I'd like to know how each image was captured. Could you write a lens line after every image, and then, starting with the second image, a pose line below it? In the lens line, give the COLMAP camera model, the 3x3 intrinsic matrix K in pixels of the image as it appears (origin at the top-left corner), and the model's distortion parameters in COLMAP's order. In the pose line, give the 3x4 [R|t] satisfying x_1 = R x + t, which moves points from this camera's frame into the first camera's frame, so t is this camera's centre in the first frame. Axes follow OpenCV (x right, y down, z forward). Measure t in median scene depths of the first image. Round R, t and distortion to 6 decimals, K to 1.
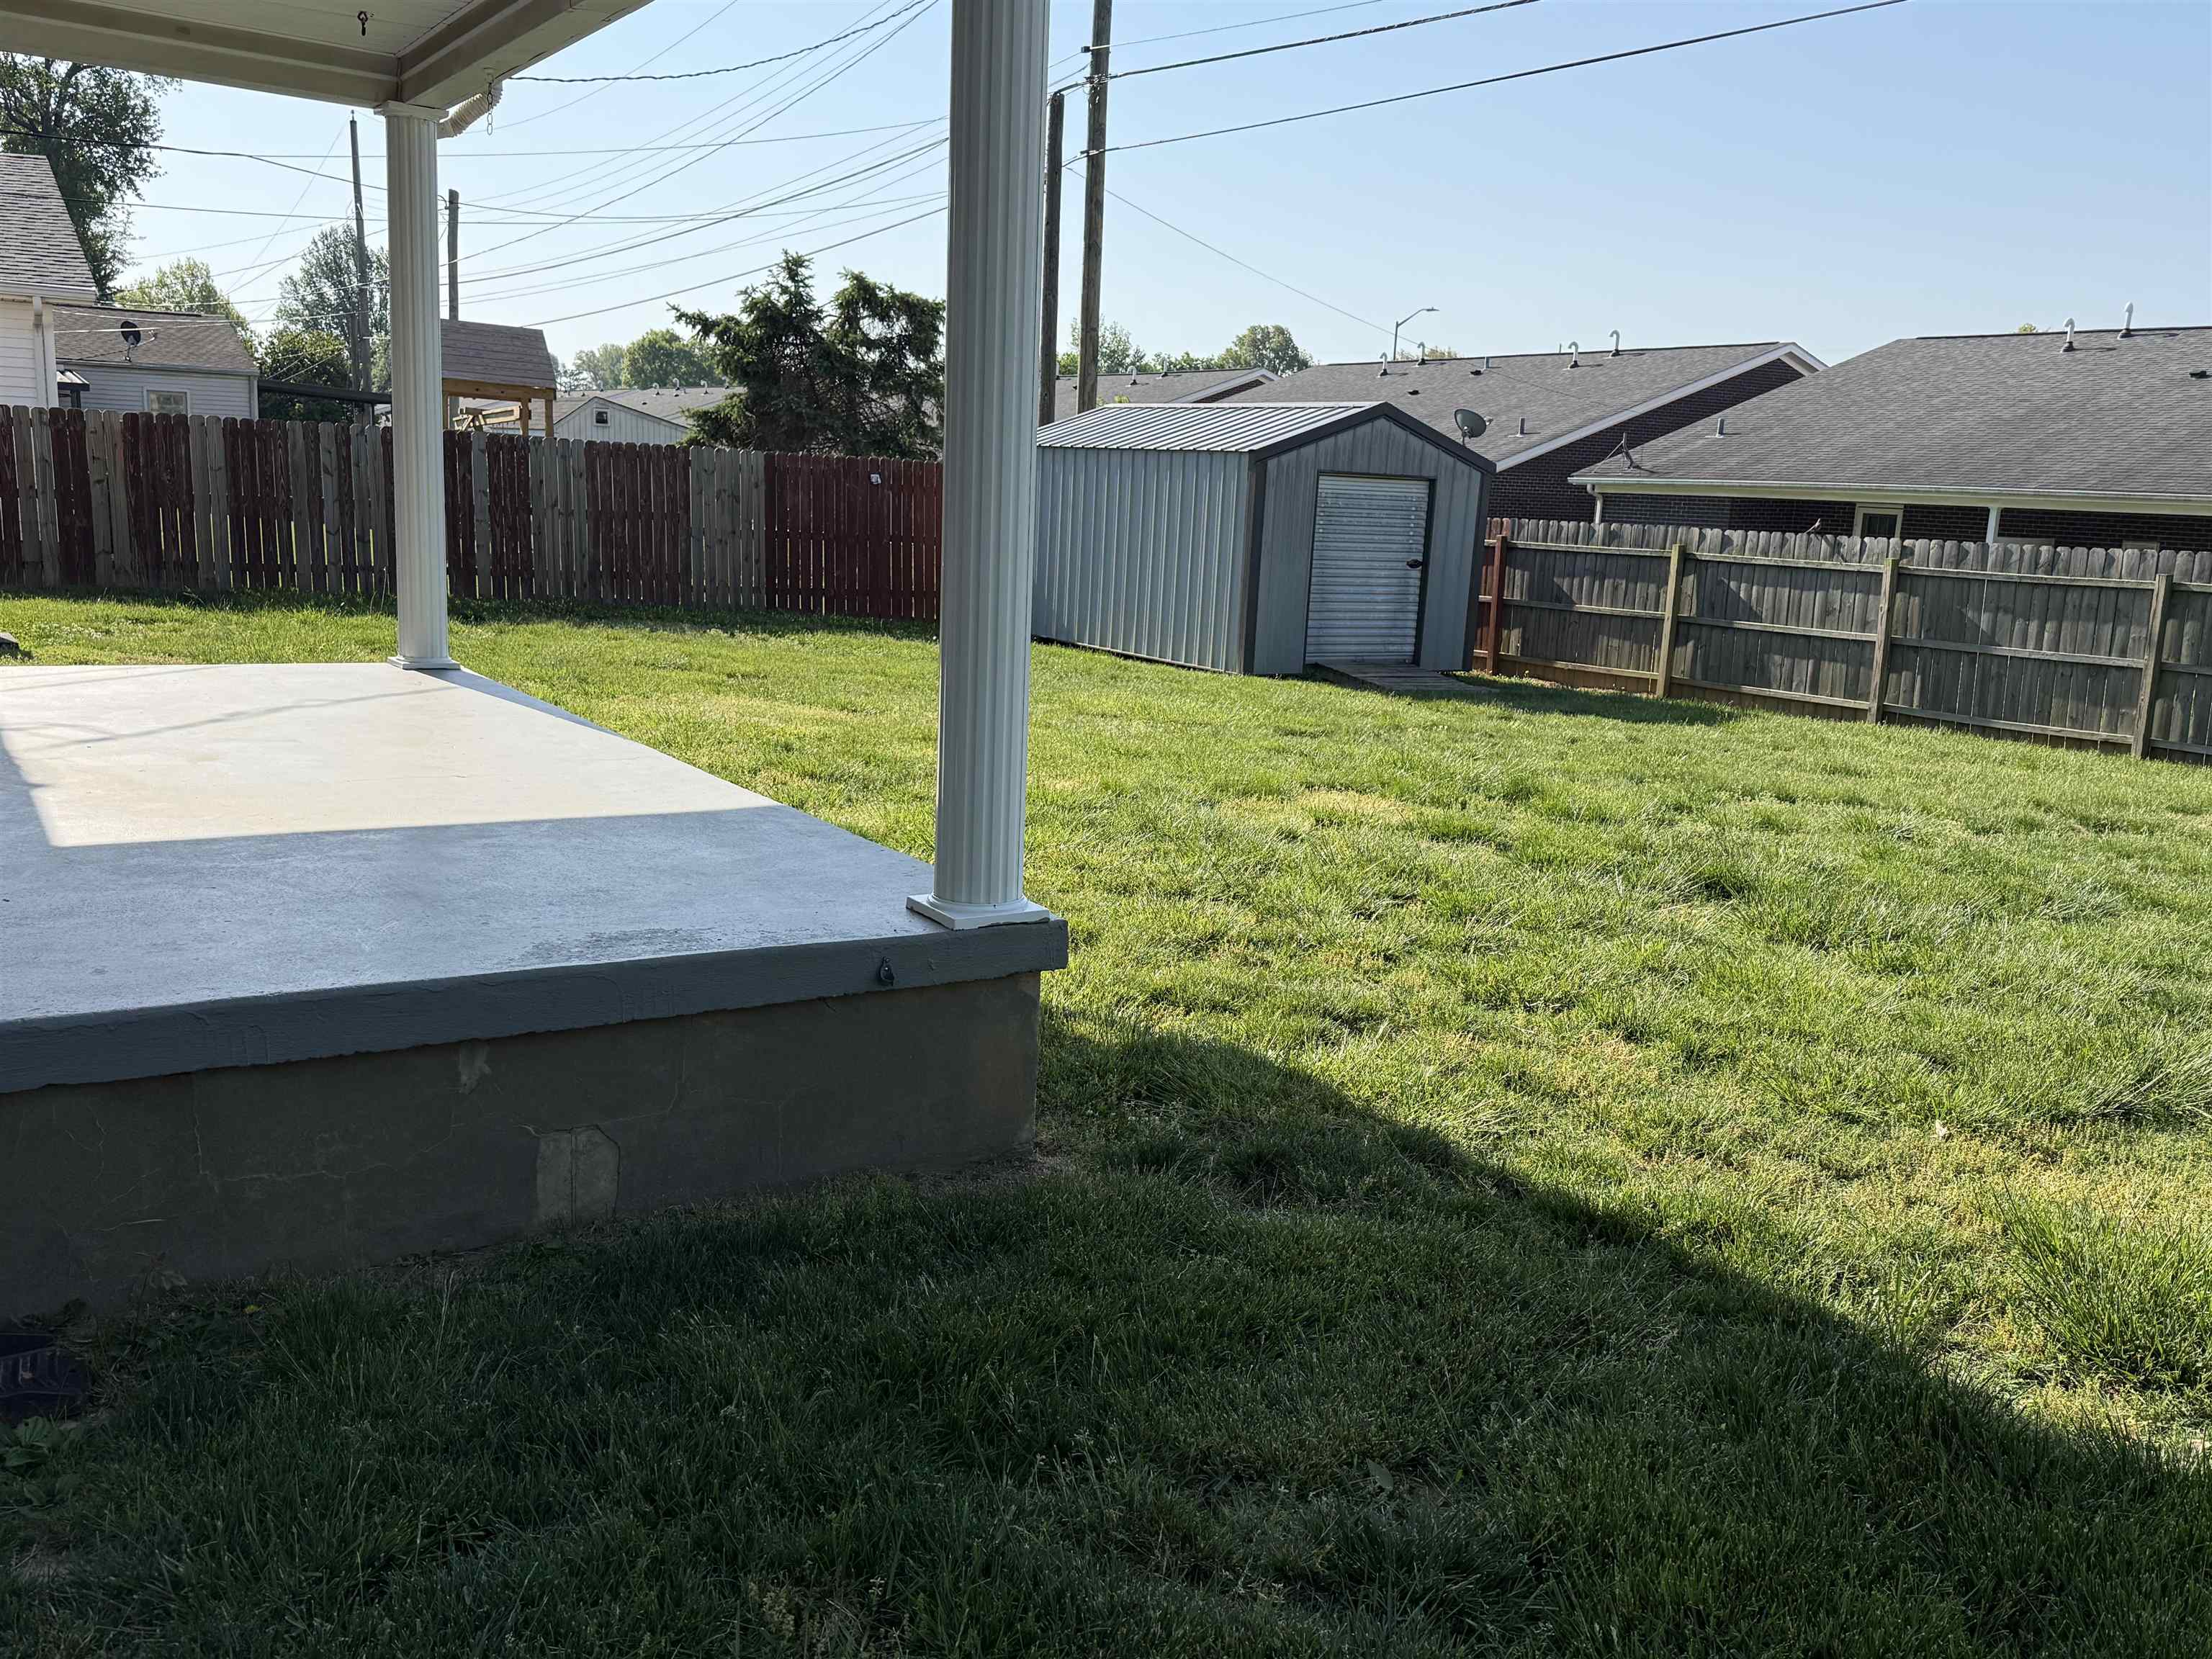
lens RADIAL K [[1855.4, 0, 1119.7], [0, 1855.4, 848.1], [0, 0, 1]] dist [0.067320, -0.102182]
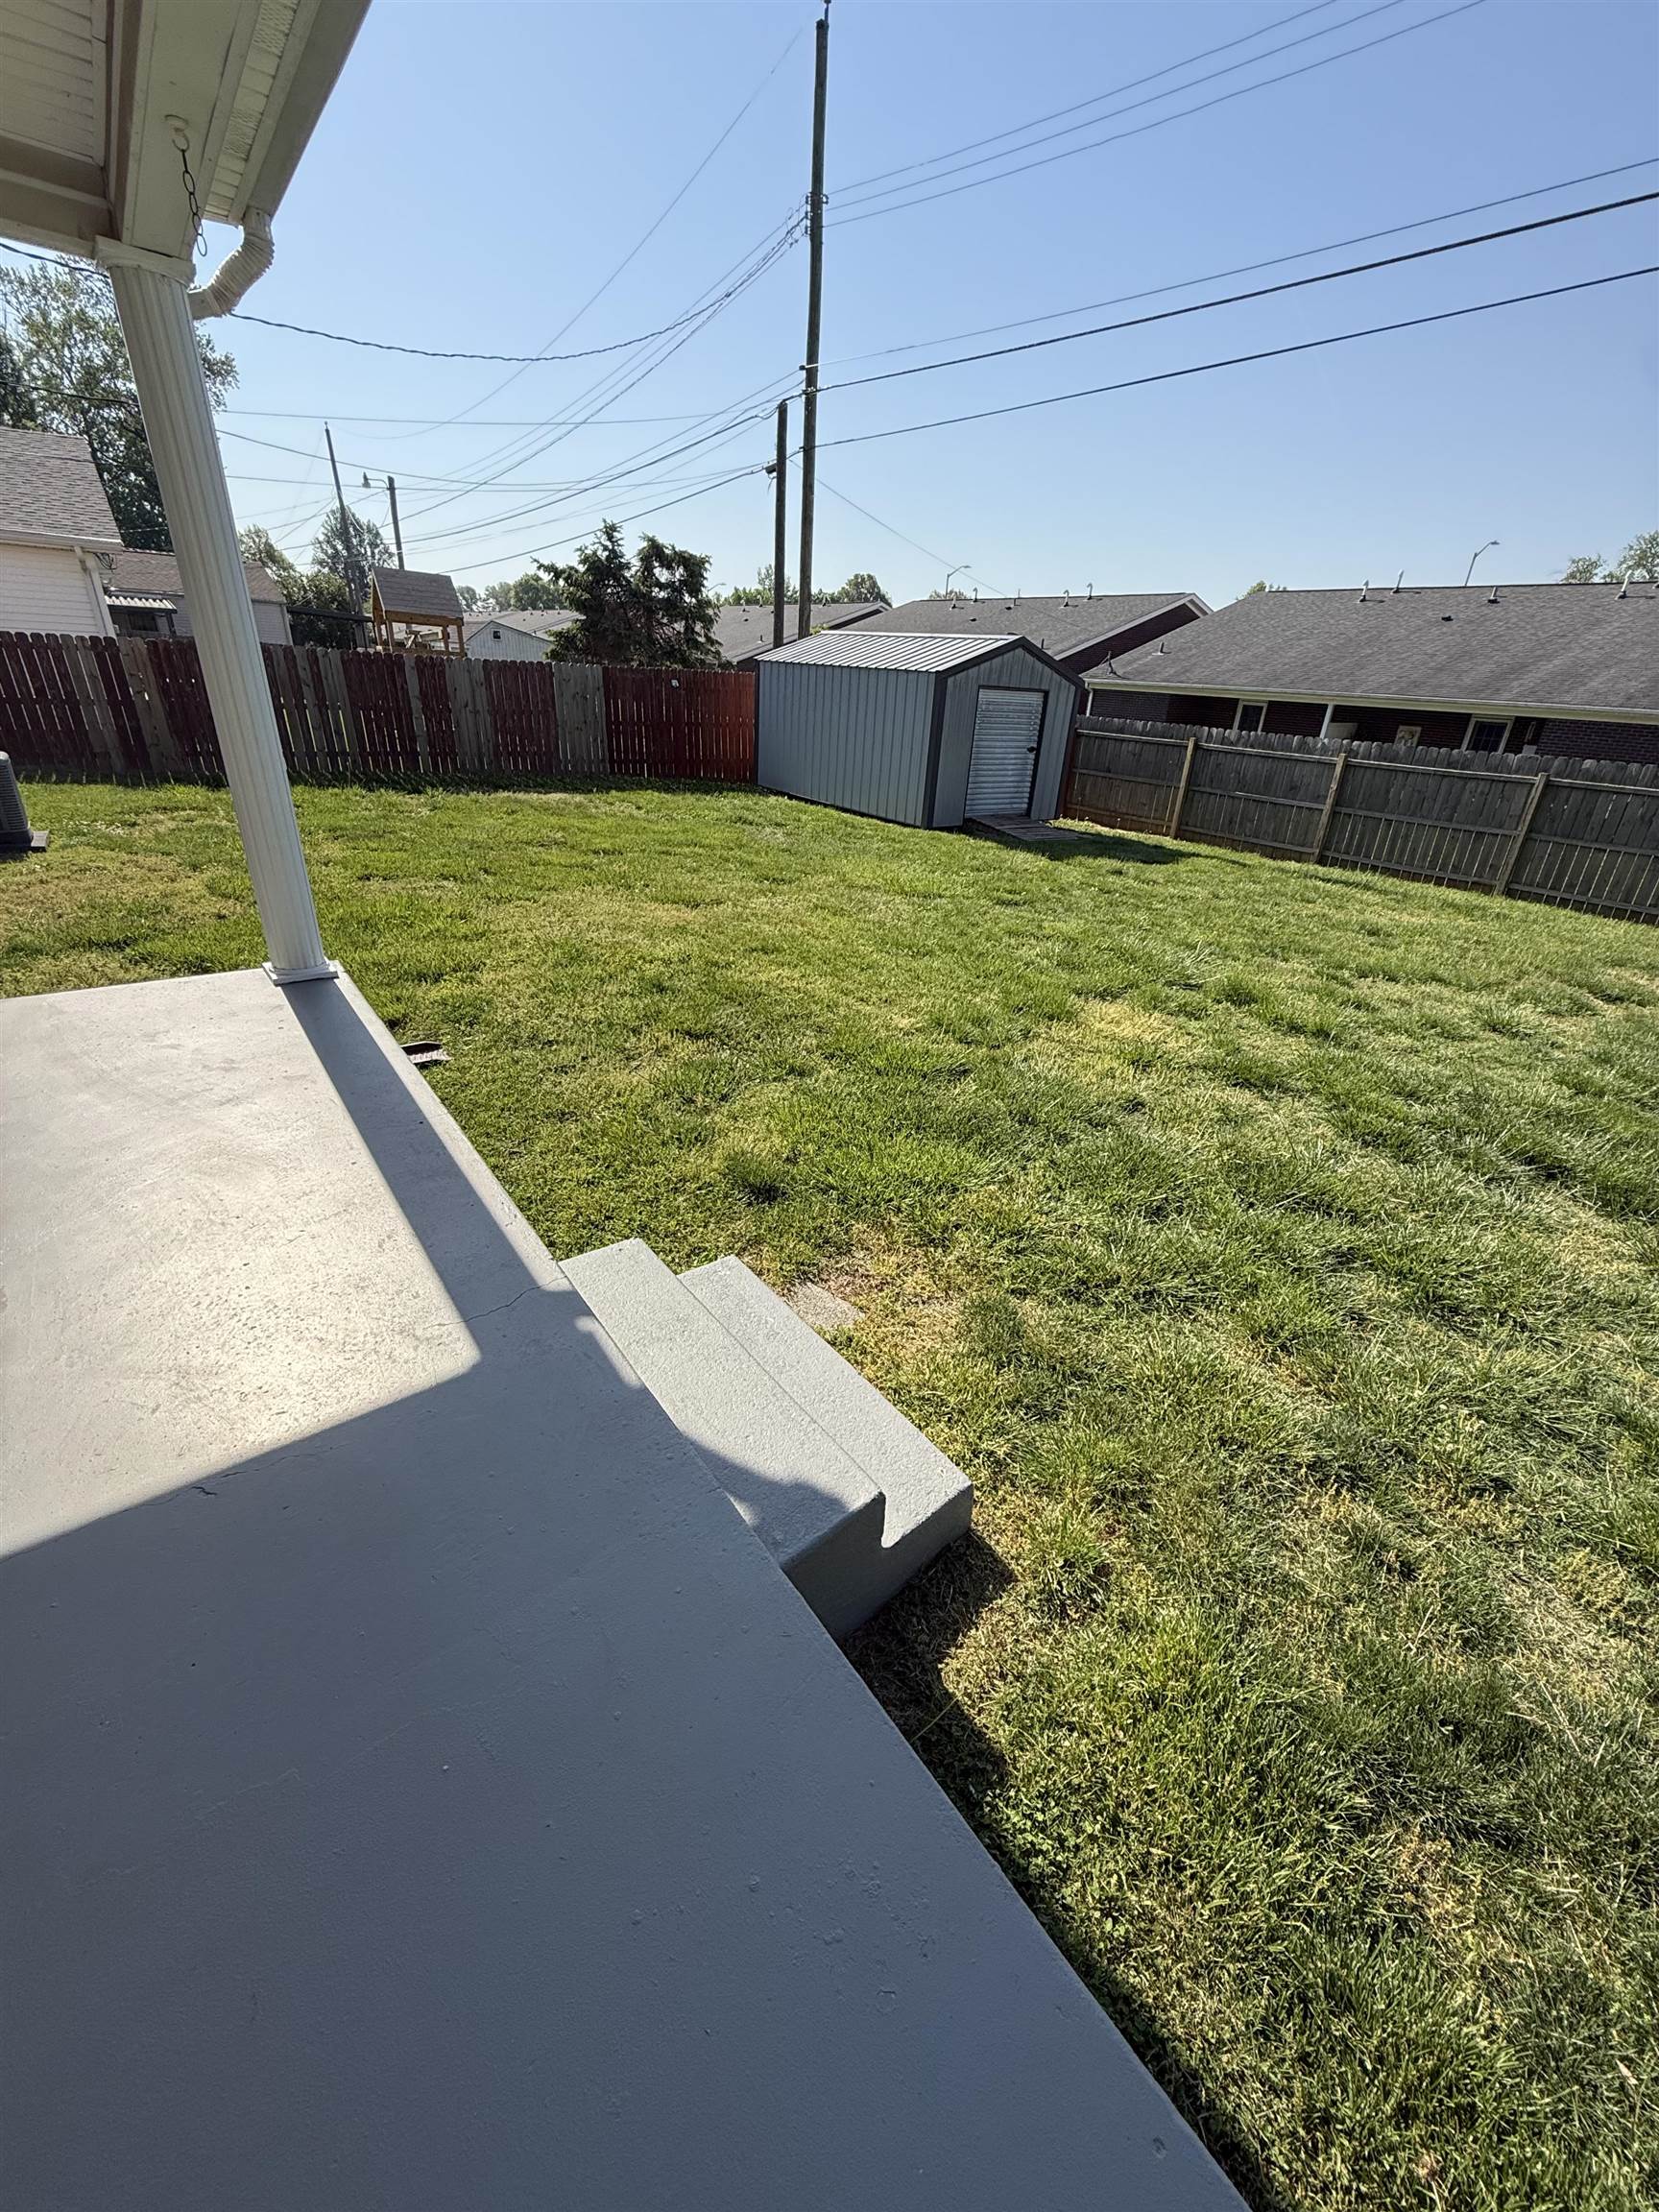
lens RADIAL K [[880.0, 0, 834.7], [0, 880.0, 1102.9], [0, 0, 1]] dist [-0.005350, 0.001111]
pose [[0.998395, -0.018378, 0.053560, -0.034845], [0.003468, 0.963936, 0.266110, -0.044425], [-0.056519, -0.265498, 0.962453, 0.154074]]
